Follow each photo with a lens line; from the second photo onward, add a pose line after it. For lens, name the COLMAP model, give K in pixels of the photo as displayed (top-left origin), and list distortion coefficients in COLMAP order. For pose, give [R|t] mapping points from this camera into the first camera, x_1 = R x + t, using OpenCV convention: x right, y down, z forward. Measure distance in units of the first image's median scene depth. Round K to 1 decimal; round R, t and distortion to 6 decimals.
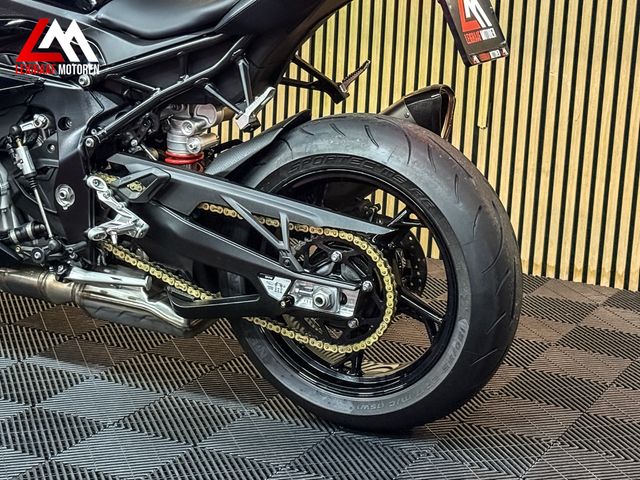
lens RADIAL K [[1369.6, 0, 316.3], [0, 1369.6, 236.5], [0, 0, 1]] dist [0.133003, 0.000000]
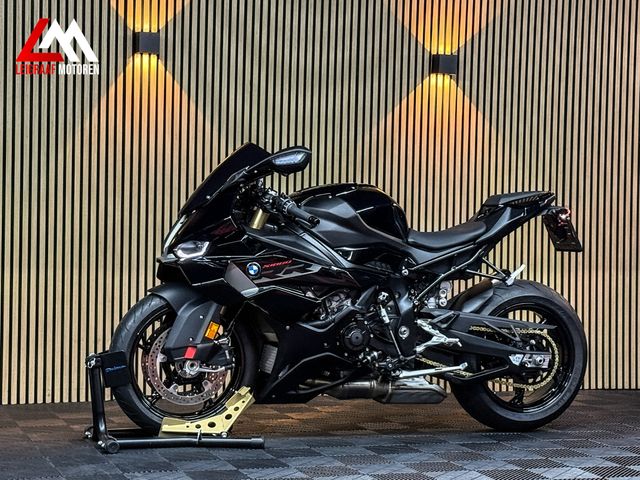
lens RADIAL K [[1369.6, 0, 323.2], [0, 1369.6, 228.9], [0, 0, 1]] dist [0.133003, 0.000000]
pose [[0.679951, -0.015852, 0.733086, -1.714706], [0.178541, 0.973256, -0.144555, 0.090415], [-0.711189, 0.229177, 0.664596, -0.243241]]
